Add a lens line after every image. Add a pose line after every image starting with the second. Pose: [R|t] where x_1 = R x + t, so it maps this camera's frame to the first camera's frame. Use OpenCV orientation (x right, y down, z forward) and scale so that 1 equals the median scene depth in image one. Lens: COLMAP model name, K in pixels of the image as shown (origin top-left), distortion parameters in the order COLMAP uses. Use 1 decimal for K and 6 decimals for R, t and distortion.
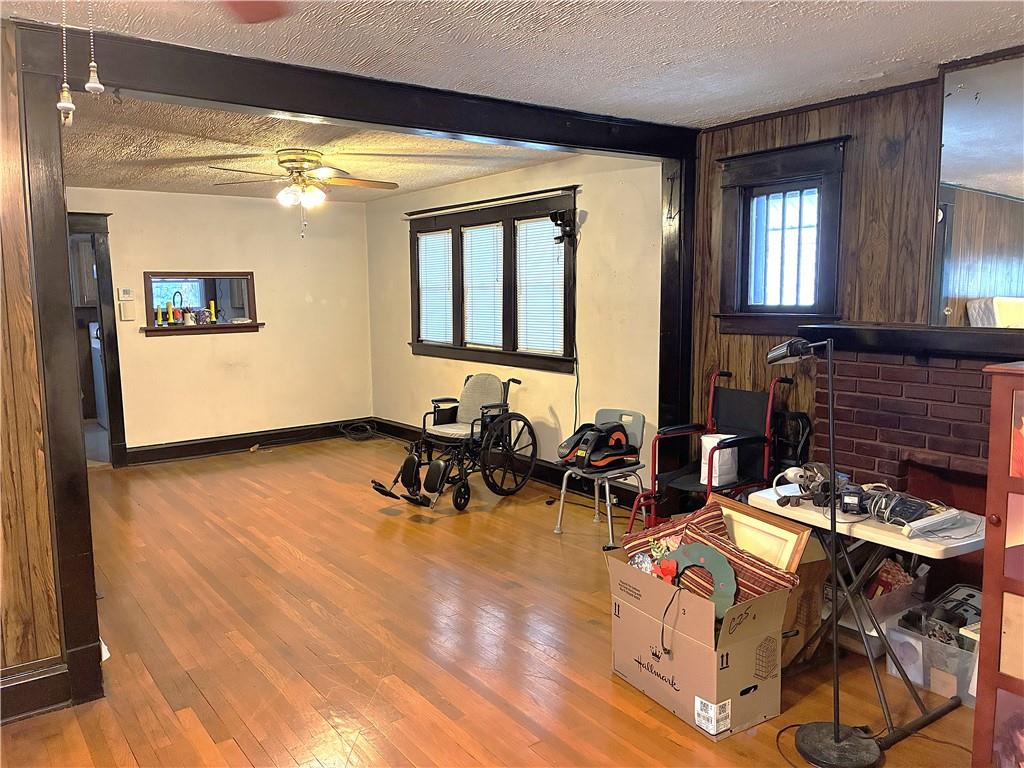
lens RADIAL K [[780.1, 0, 511.5], [0, 780.1, 382.8], [0, 0, 1]] dist [0.040081, -0.061437]
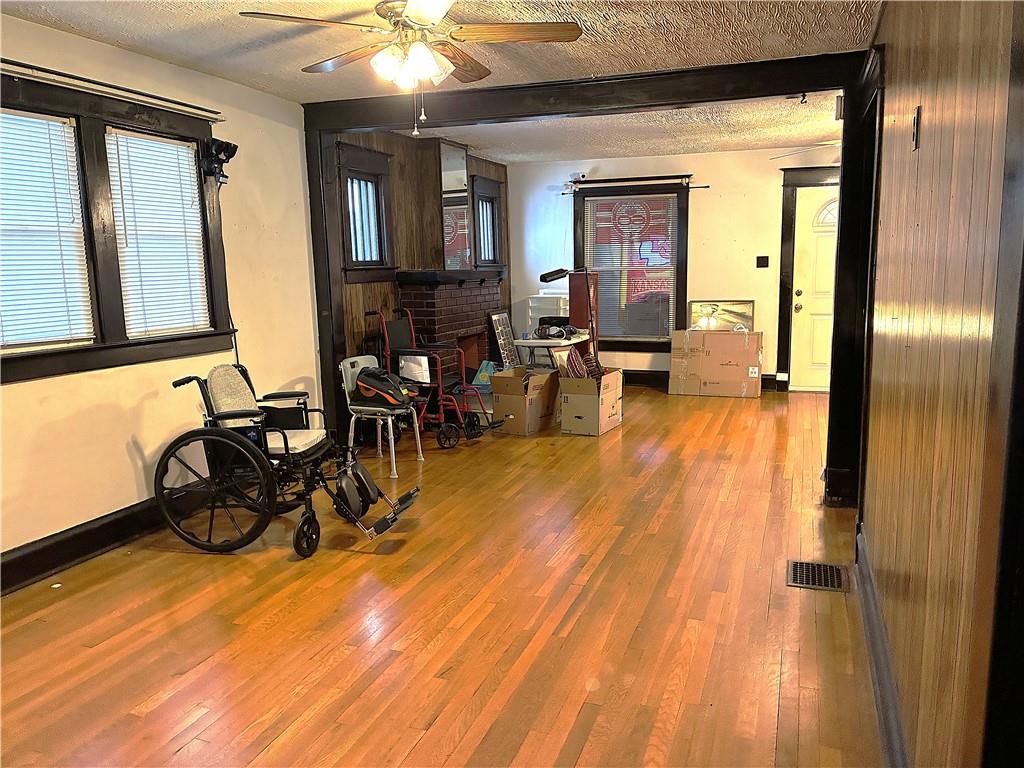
lens RADIAL K [[780.1, 0, 511.6], [0, 780.1, 380.7], [0, 0, 1]] dist [0.040081, -0.061437]
pose [[-0.544648, -0.109686, 0.831461, -0.798053], [0.119135, 0.971238, 0.206165, -0.118014], [-0.830160, 0.211344, -0.515915, 1.251637]]
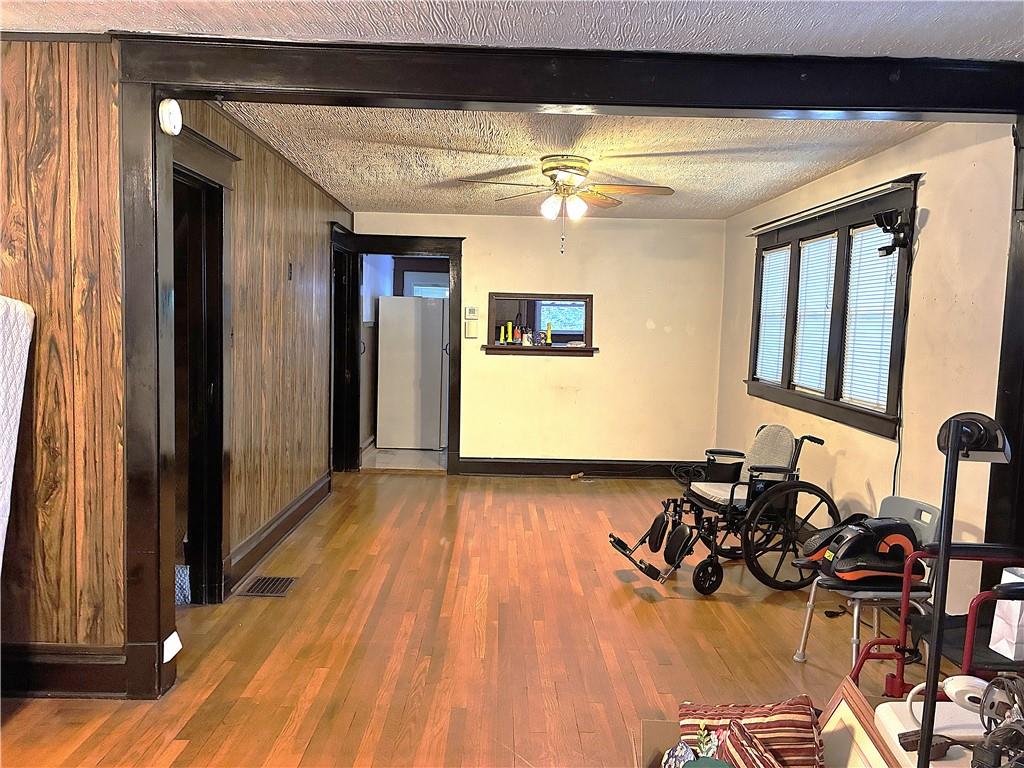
lens RADIAL K [[780.1, 0, 509.8], [0, 780.1, 381.1], [0, 0, 1]] dist [0.040081, -0.061437]
pose [[0.811204, 0.080985, -0.579128, 0.214739], [-0.106087, 0.994311, -0.009557, -0.021802], [0.575059, 0.069191, 0.815181, 0.230437]]
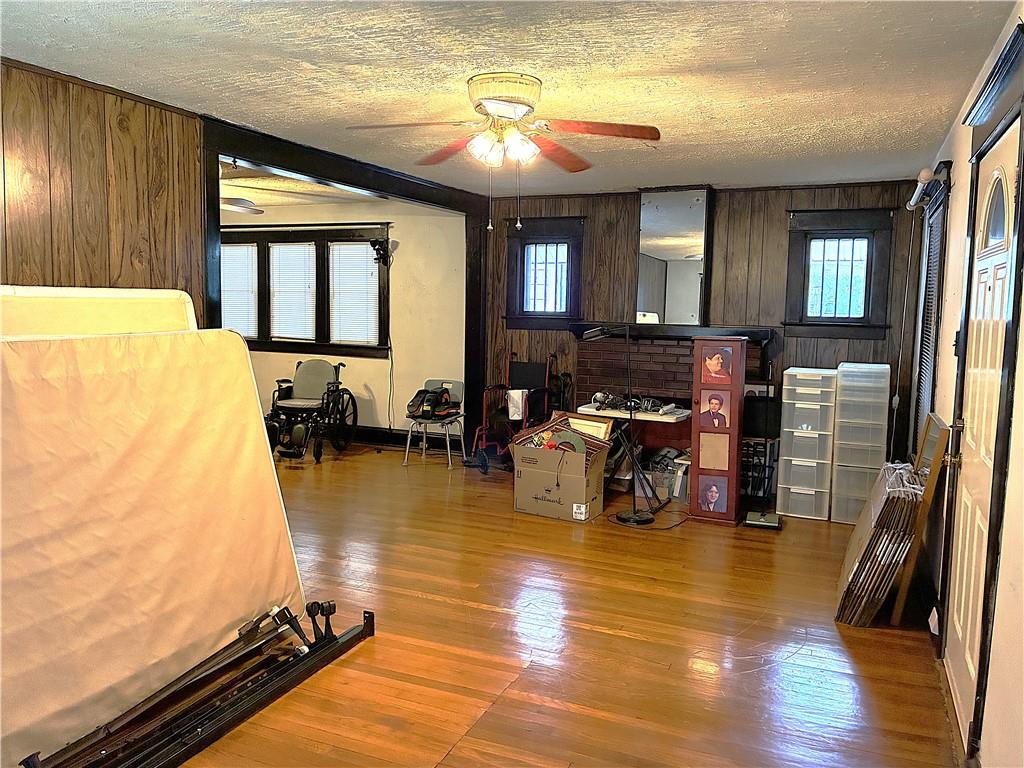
lens RADIAL K [[780.1, 0, 529.0], [0, 780.1, 393.8], [0, 0, 1]] dist [0.040081, -0.061437]
pose [[0.860823, -0.031281, 0.507943, -0.429264], [0.030556, 0.999485, 0.009768, 0.047128], [-0.507987, 0.007112, 0.861335, -0.327762]]
